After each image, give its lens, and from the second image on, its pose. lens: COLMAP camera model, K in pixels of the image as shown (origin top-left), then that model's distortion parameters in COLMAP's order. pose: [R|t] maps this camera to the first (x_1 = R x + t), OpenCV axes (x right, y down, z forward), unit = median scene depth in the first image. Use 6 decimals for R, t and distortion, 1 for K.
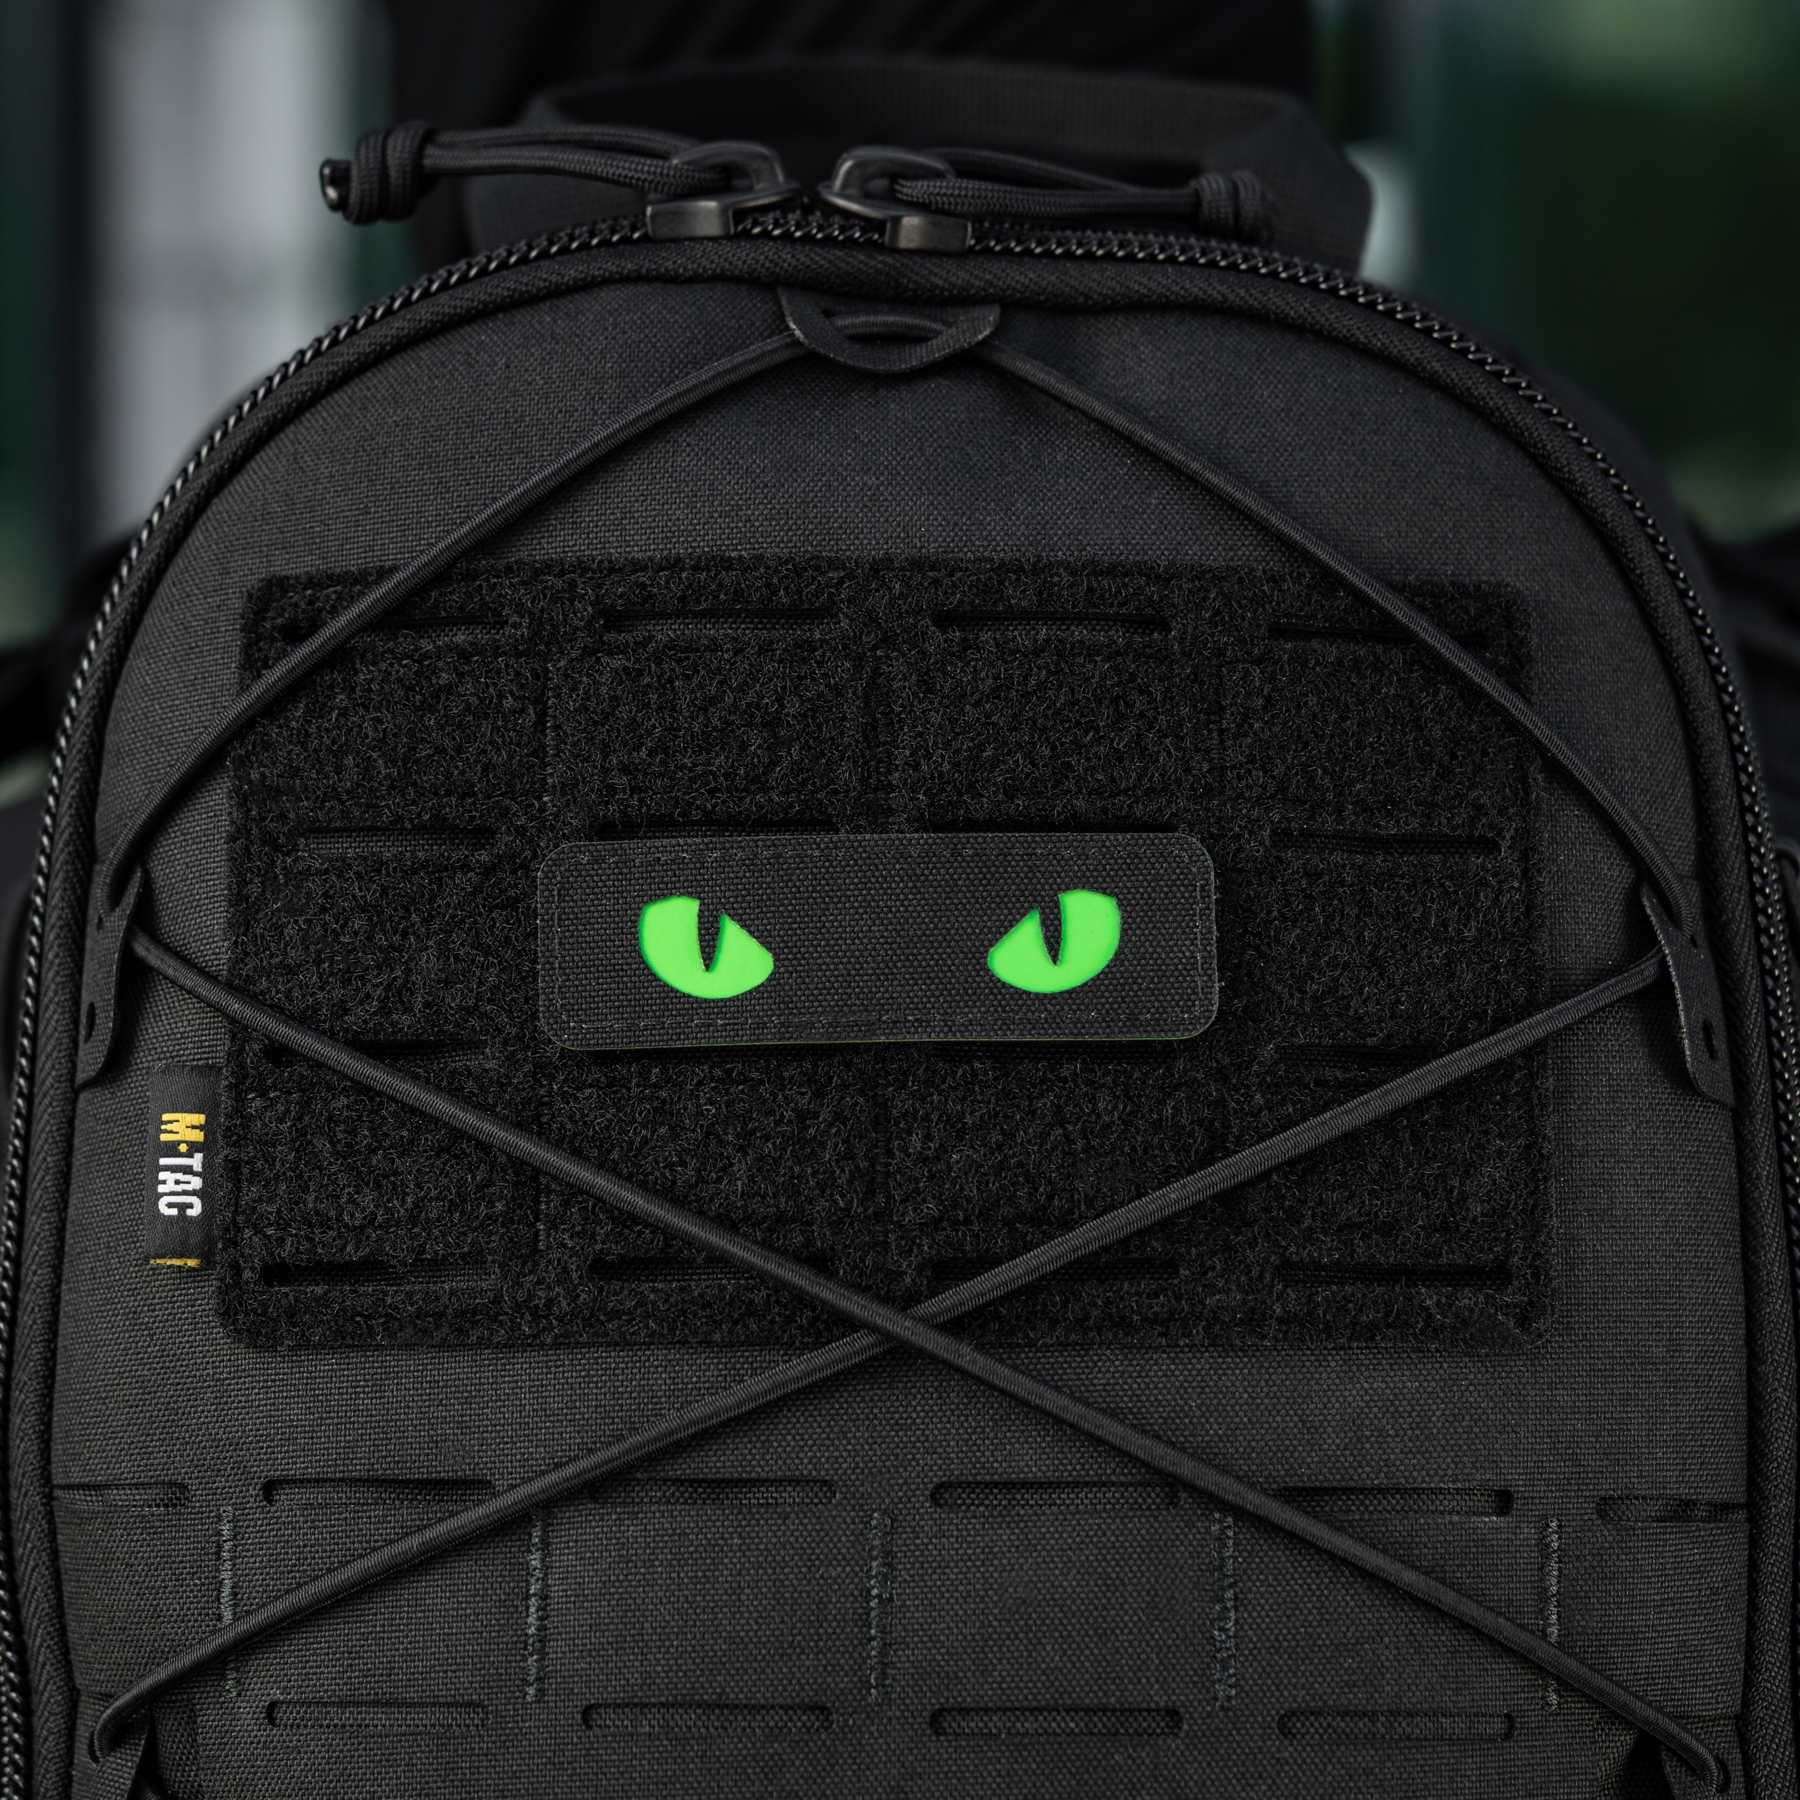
lens RADIAL K [[4985.9, 0, 730.2], [0, 4985.9, 899.6], [0, 0, 1]] dist [0.004967, -0.193470]
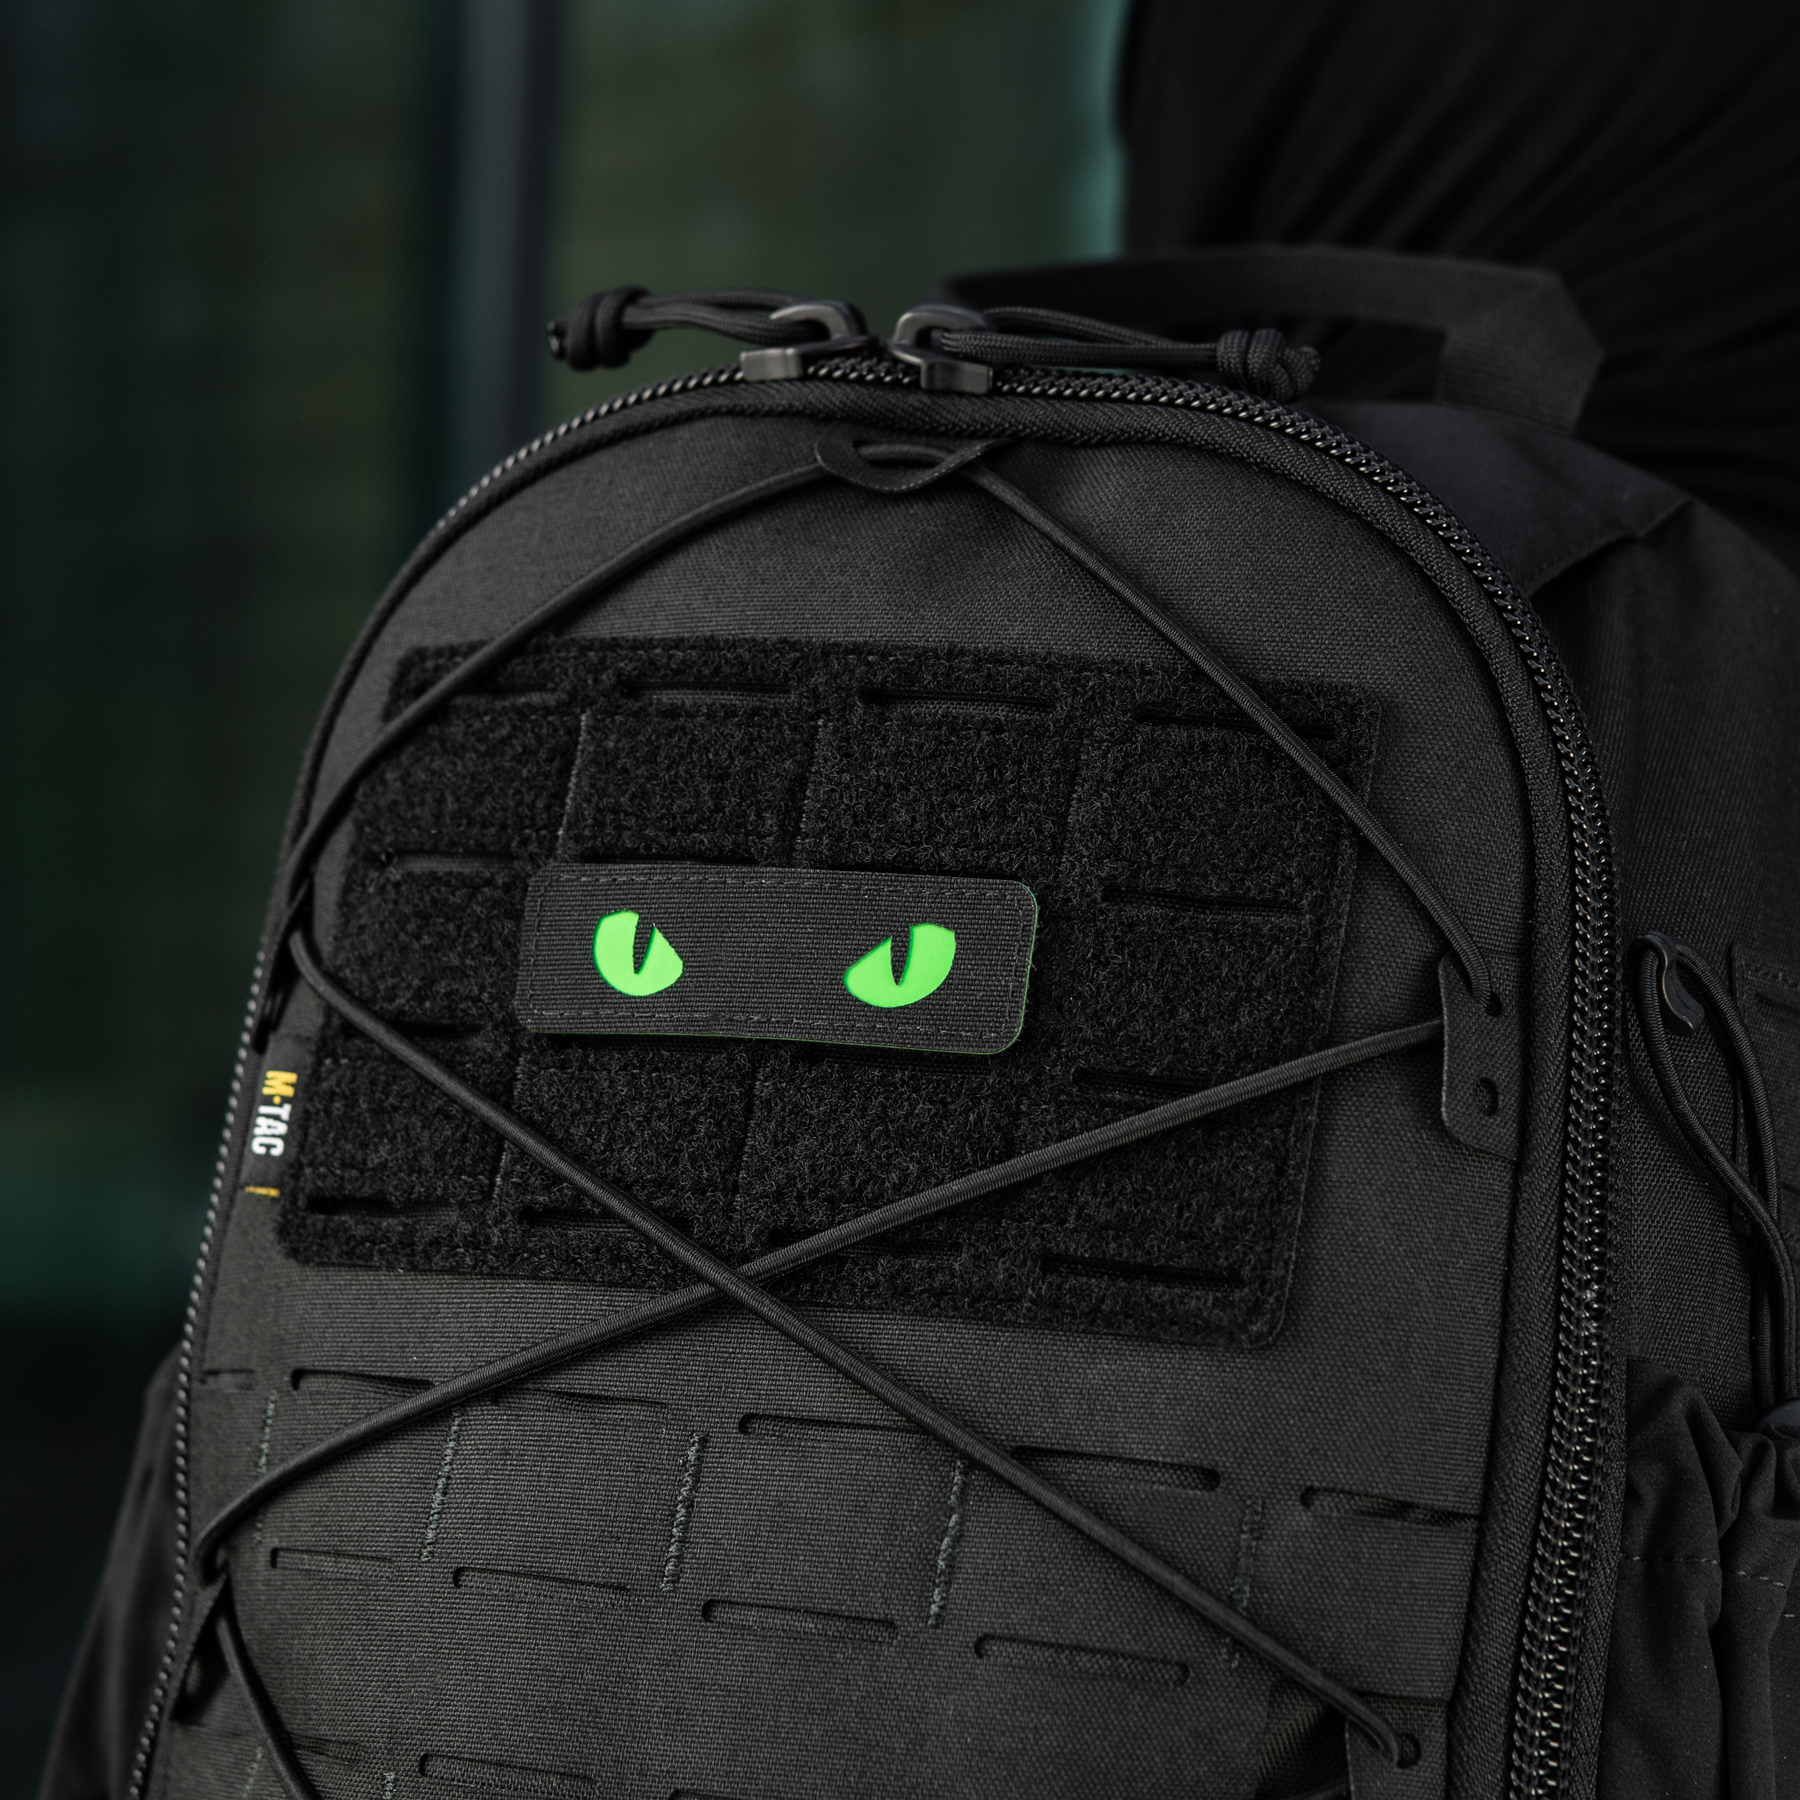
lens RADIAL K [[4985.9, 0, 730.2], [0, 4985.9, 899.6], [0, 0, 1]] dist [0.004967, -0.193470]
pose [[0.907386, 0.050734, -0.417225, 0.507662], [-0.075489, 0.996217, -0.043037, 0.045180], [0.413464, 0.070547, 0.907783, -0.080900]]
